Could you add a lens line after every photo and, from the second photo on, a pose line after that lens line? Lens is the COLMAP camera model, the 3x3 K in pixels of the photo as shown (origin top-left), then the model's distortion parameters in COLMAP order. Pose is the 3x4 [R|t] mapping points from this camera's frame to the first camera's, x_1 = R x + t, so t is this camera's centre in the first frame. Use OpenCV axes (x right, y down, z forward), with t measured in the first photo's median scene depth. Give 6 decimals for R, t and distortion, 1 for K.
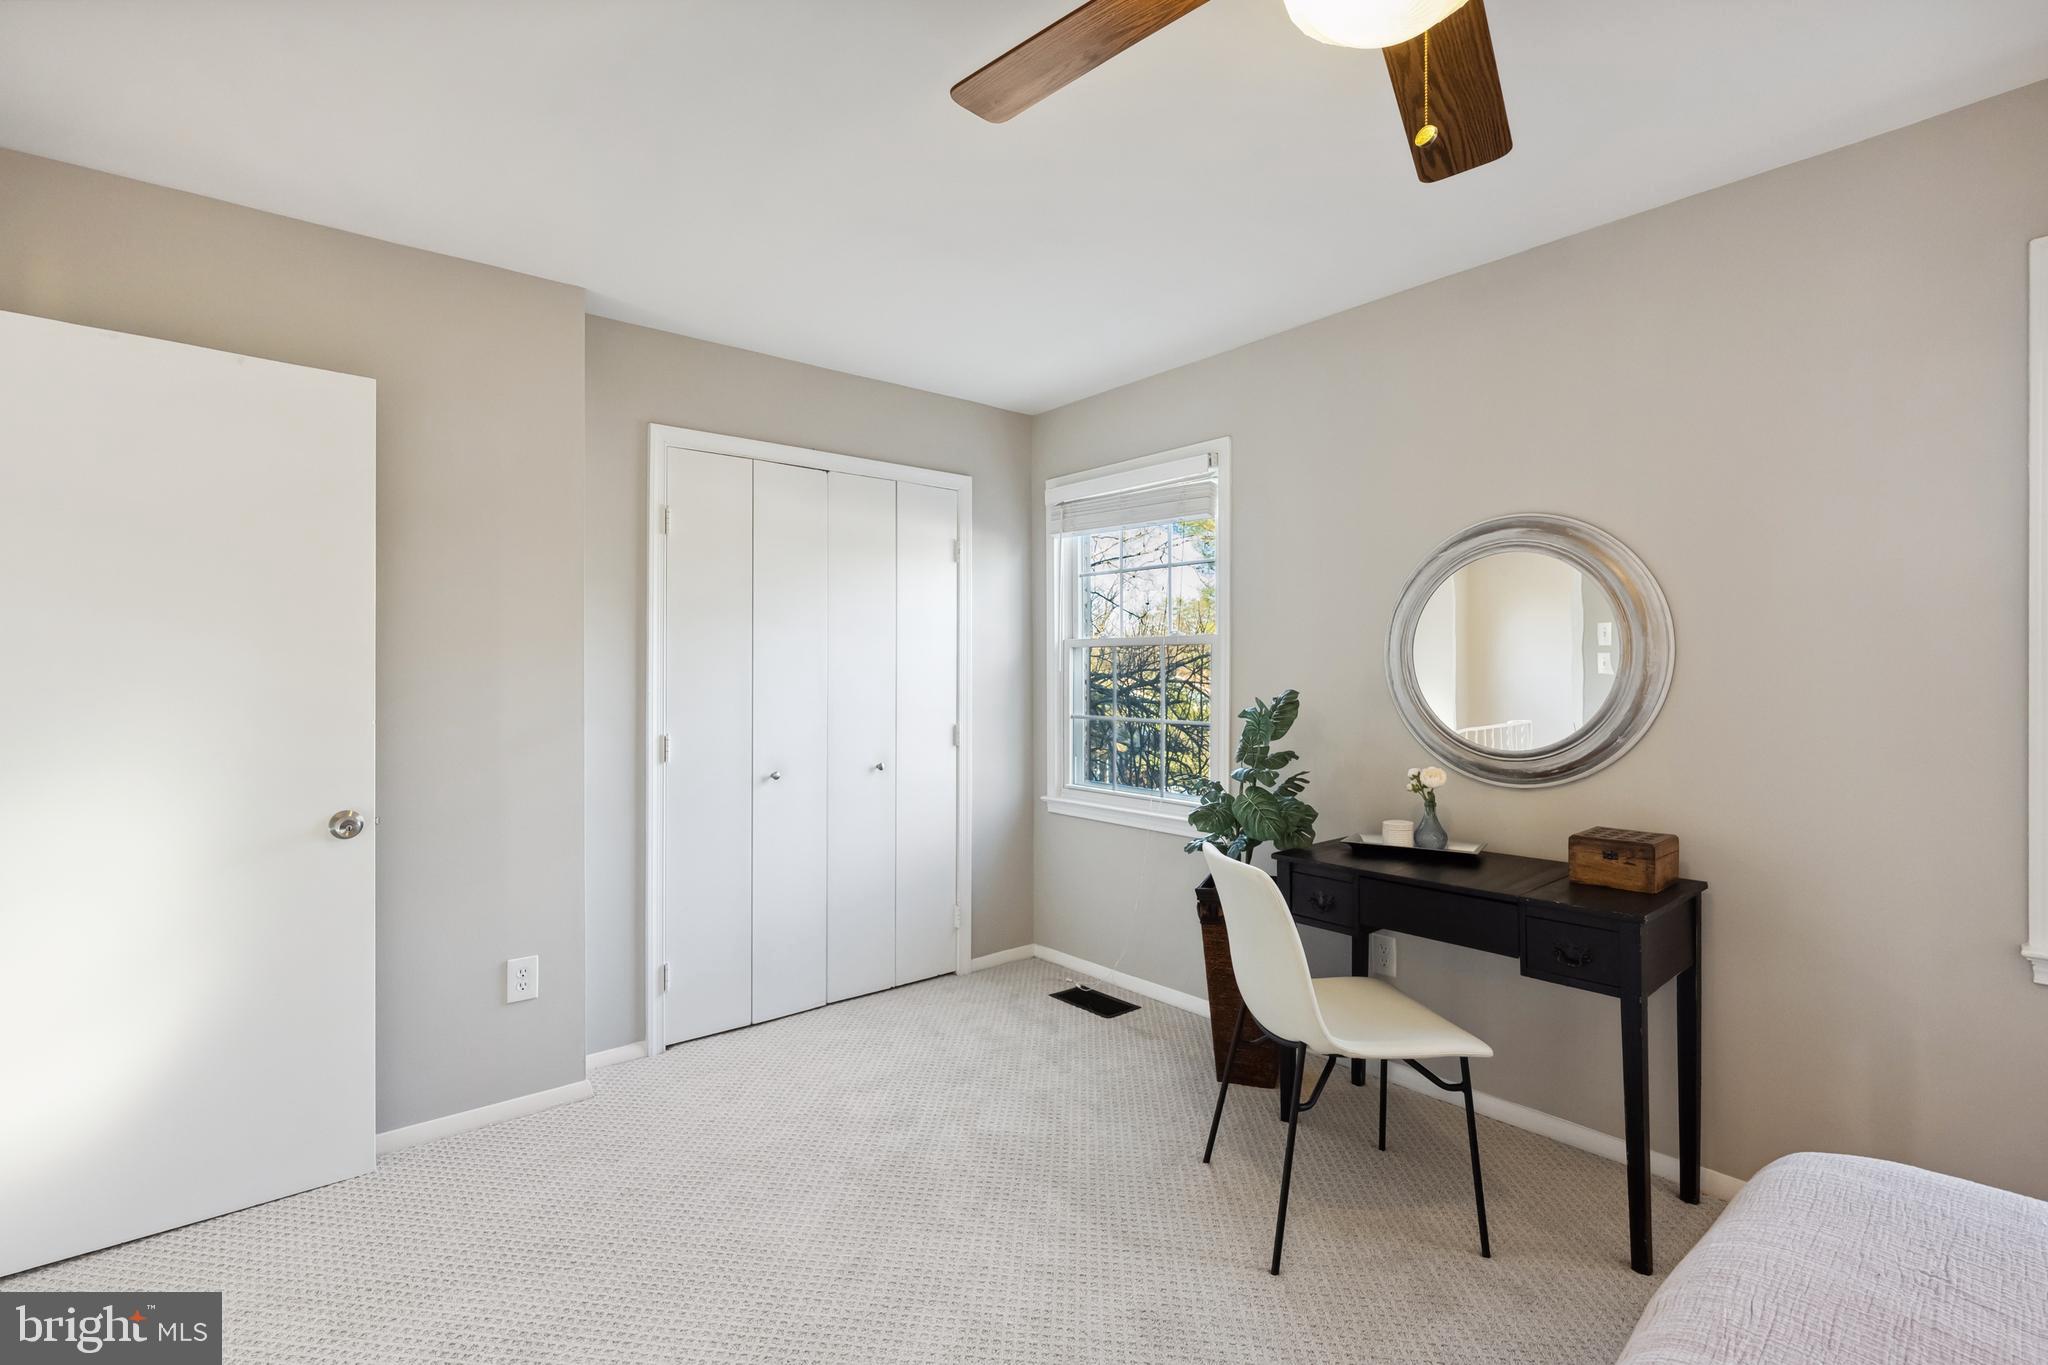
lens RADIAL K [[922.3, 0, 1020.7], [0, 922.3, 671.8], [0, 0, 1]] dist [0.003050, 0.000645]
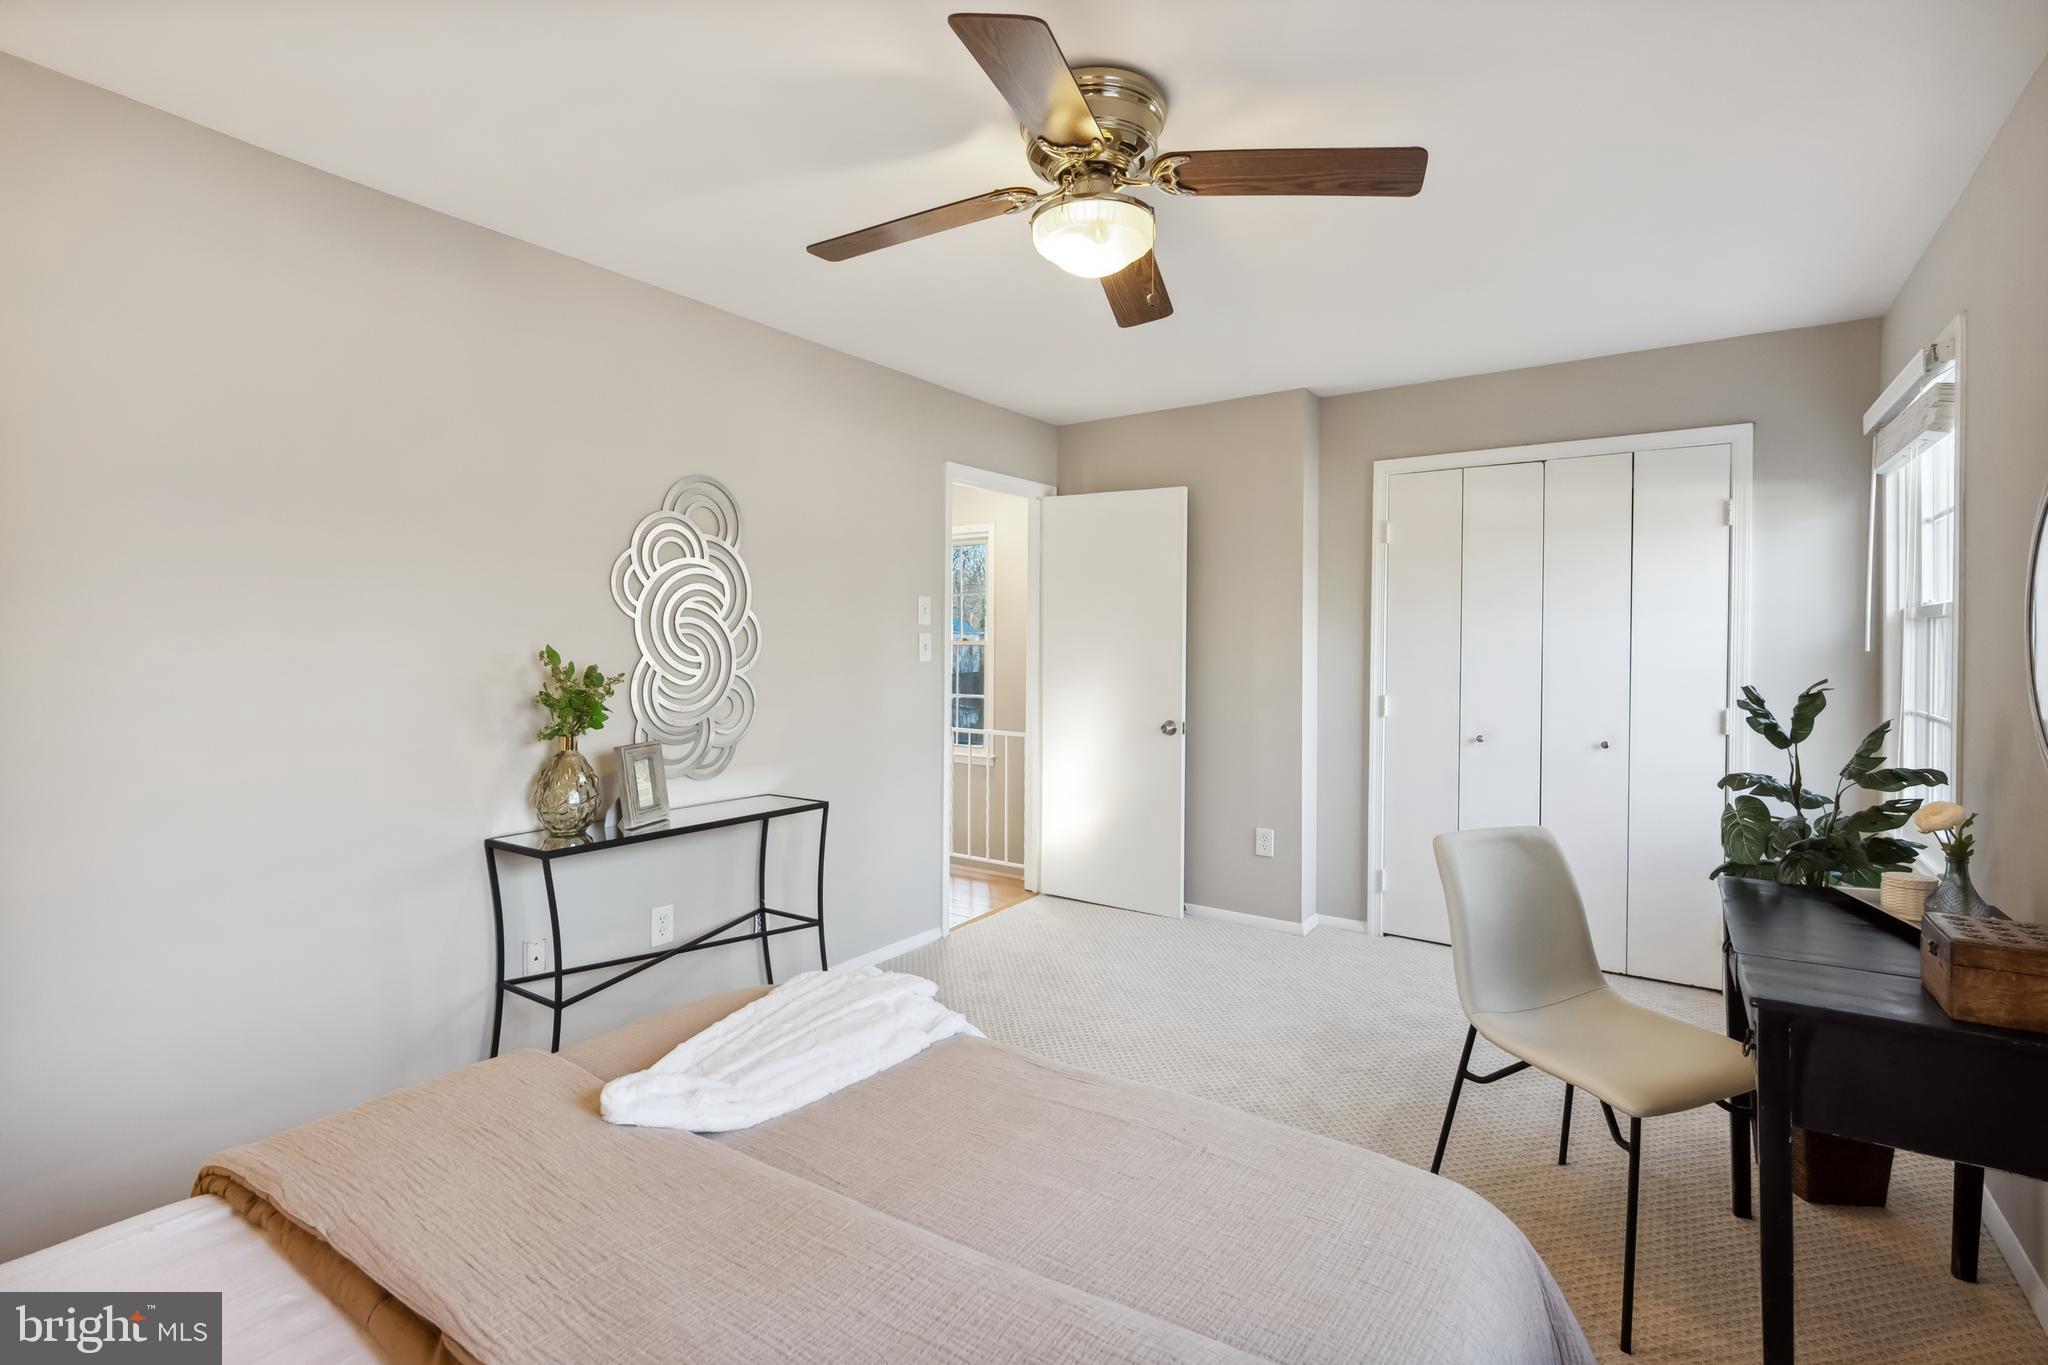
lens RADIAL K [[922.3, 0, 1032.0], [0, 922.3, 648.0], [0, 0, 1]] dist [0.003050, 0.000645]
pose [[0.272381, 0.007547, -0.962160, 0.750056], [-0.004627, 0.999968, 0.006534, -0.006024], [0.962178, 0.002672, 0.272407, 0.162528]]
